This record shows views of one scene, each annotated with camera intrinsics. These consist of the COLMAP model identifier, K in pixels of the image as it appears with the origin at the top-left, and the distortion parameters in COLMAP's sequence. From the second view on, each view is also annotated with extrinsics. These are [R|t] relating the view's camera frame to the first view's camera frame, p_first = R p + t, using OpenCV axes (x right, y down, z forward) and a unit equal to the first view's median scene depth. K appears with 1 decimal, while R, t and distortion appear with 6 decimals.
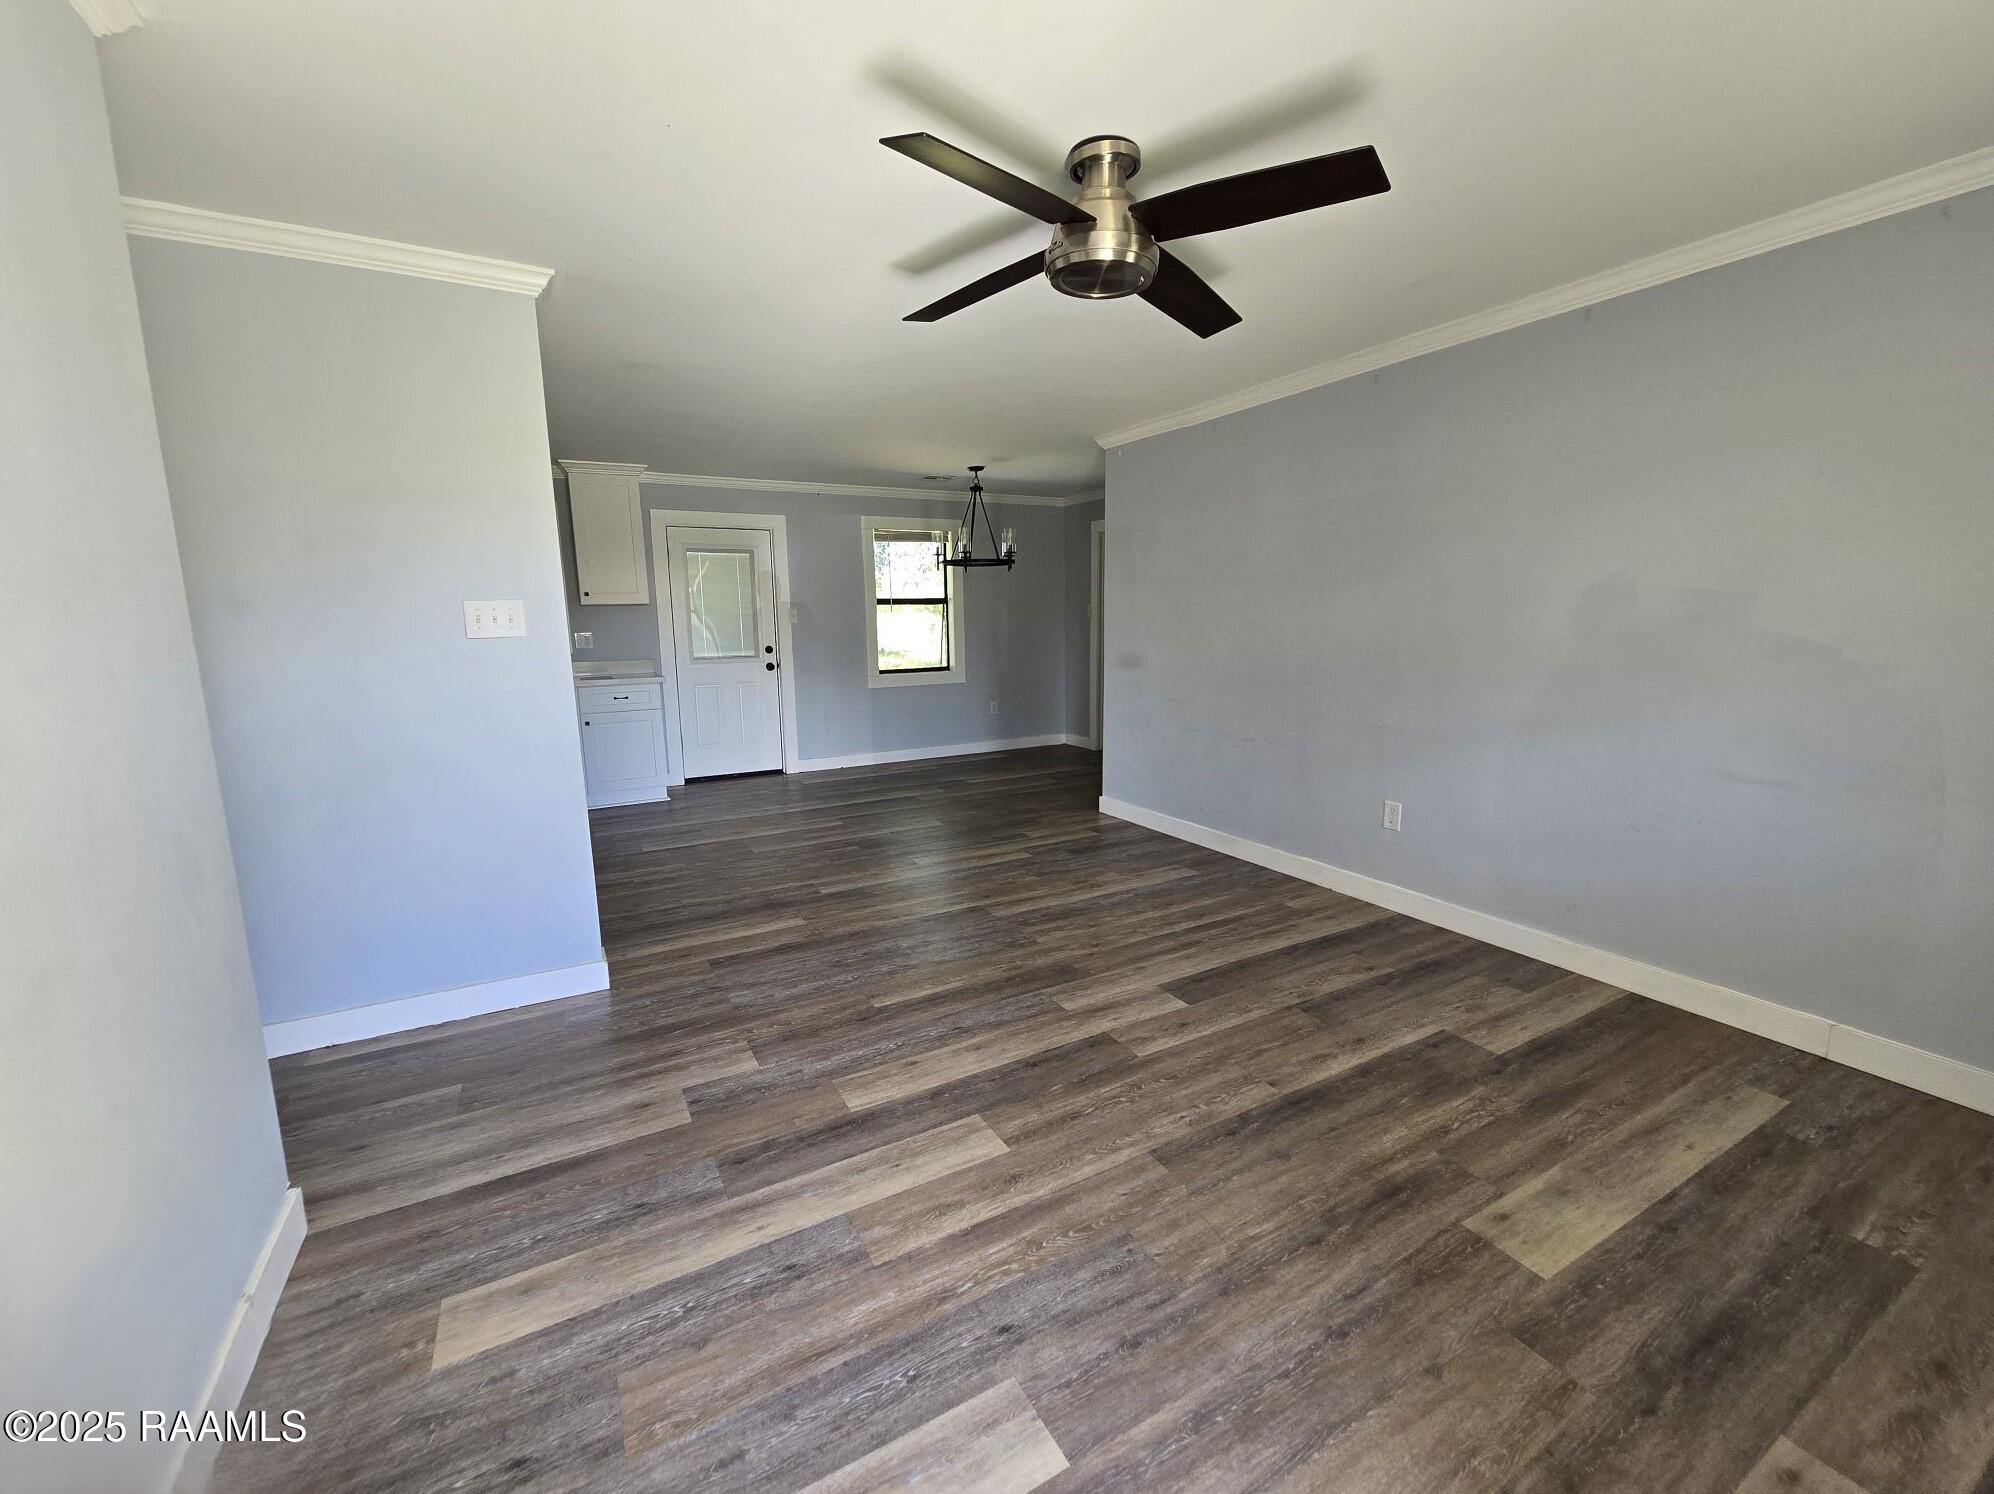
lens RADIAL K [[814.5, 0, 994.7], [0, 814.5, 746.0], [0, 0, 1]] dist [-0.000283, 0.000095]
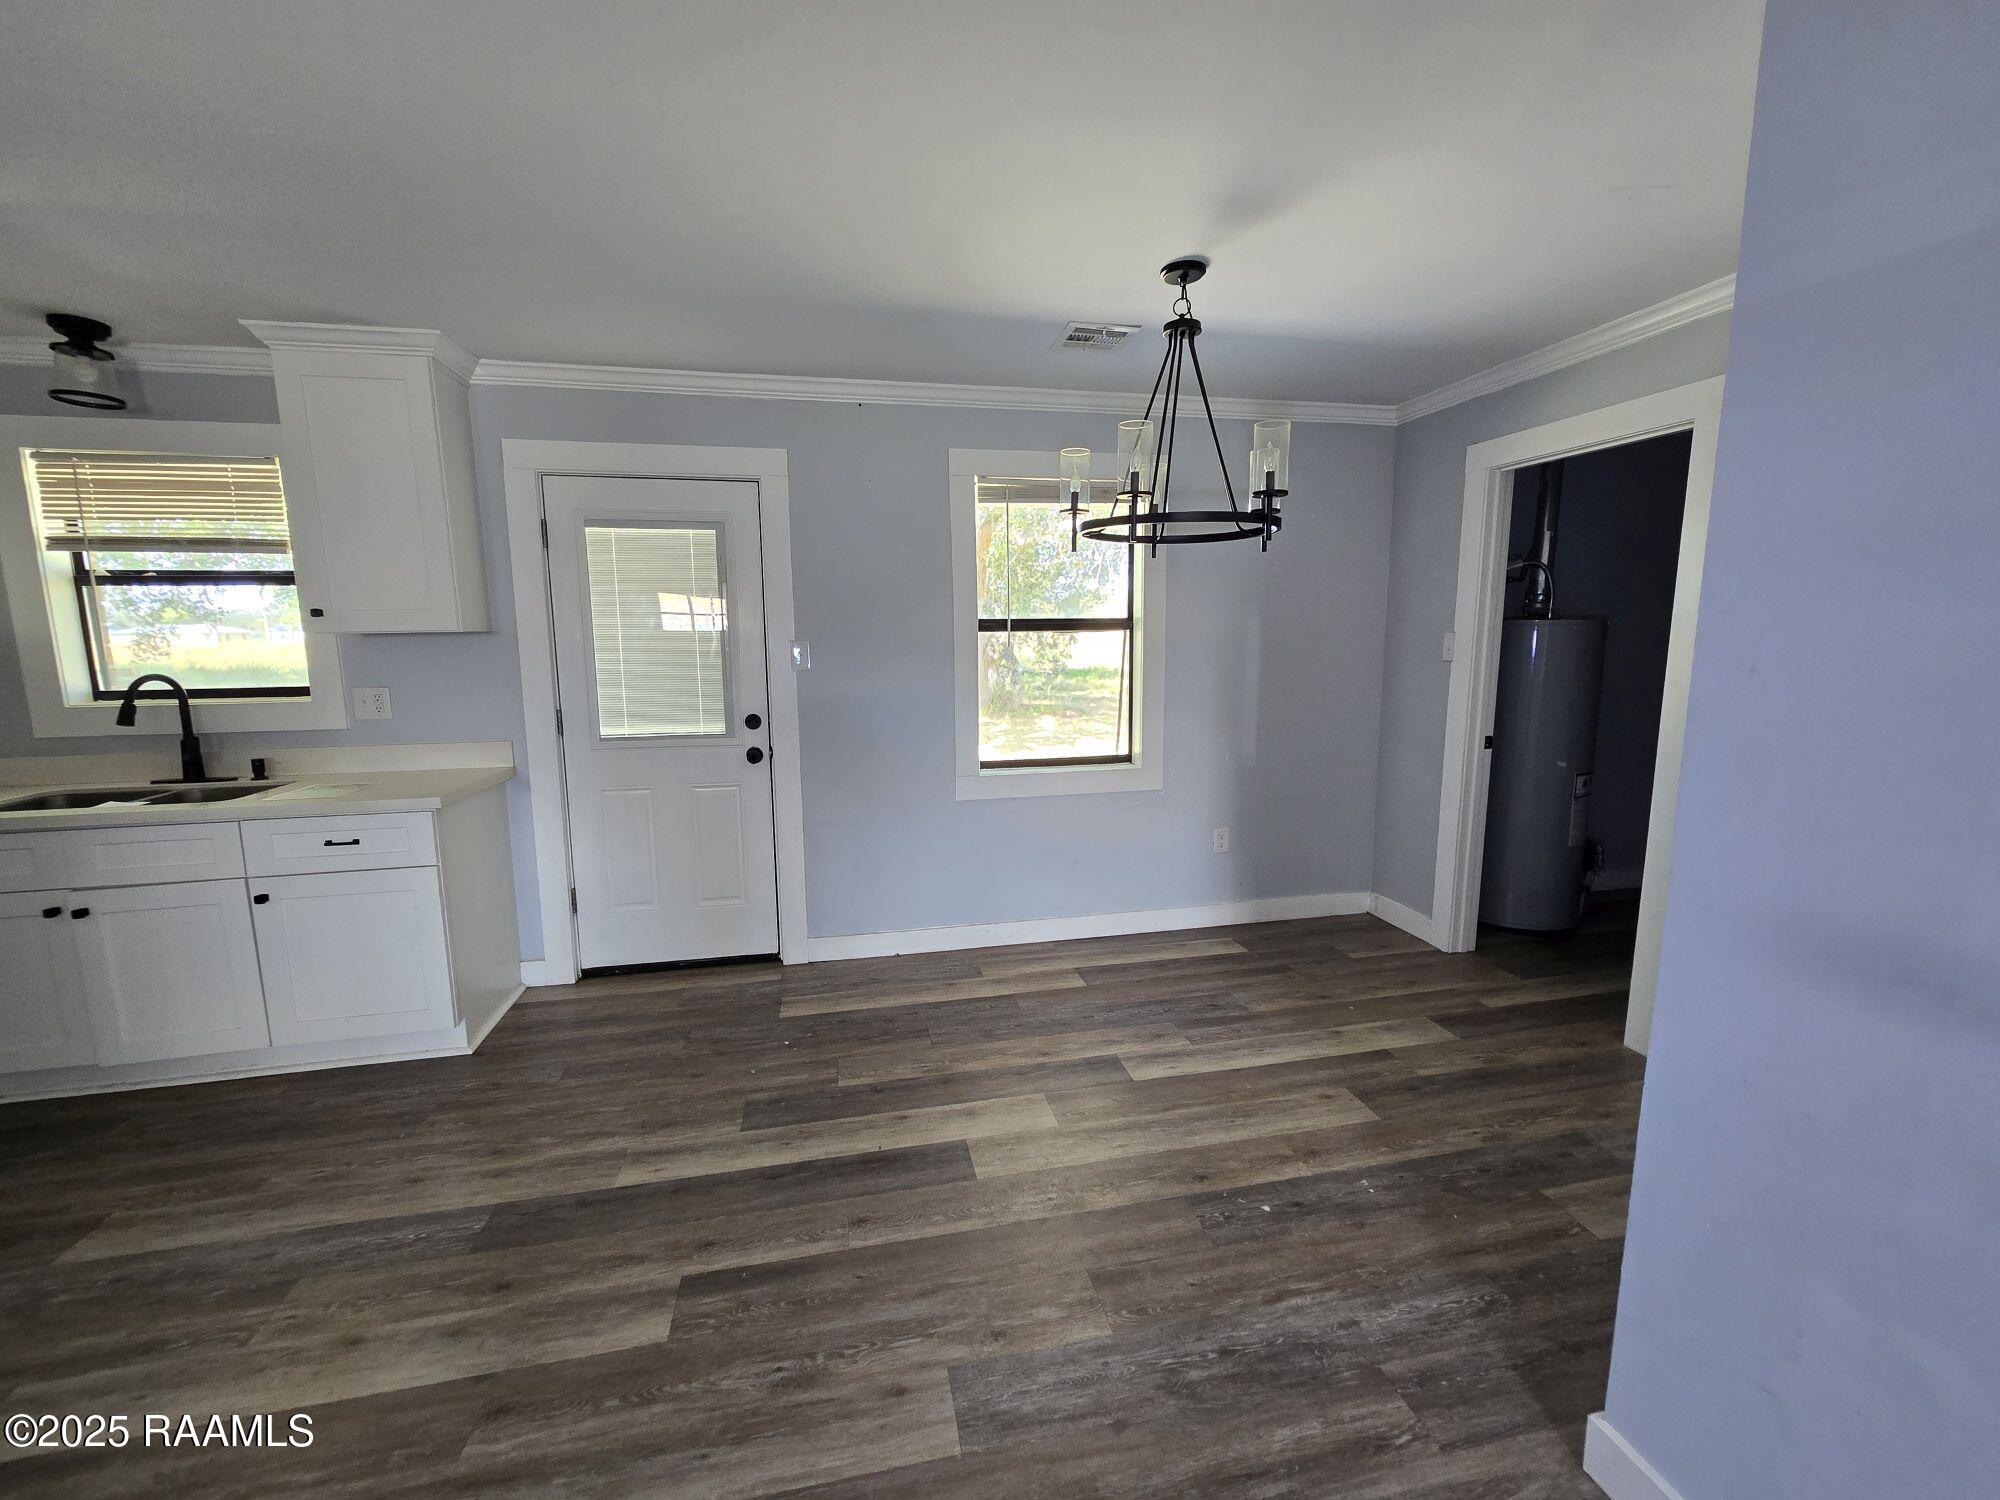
lens RADIAL K [[816.9, 0, 997.7], [0, 816.9, 749.0], [0, 0, 1]] dist [-0.000283, 0.000095]
pose [[0.954149, 0.048455, -0.295385, 0.040449], [-0.053026, 0.998565, -0.007476, -0.291564], [0.294599, 0.022796, 0.955349, 1.563005]]
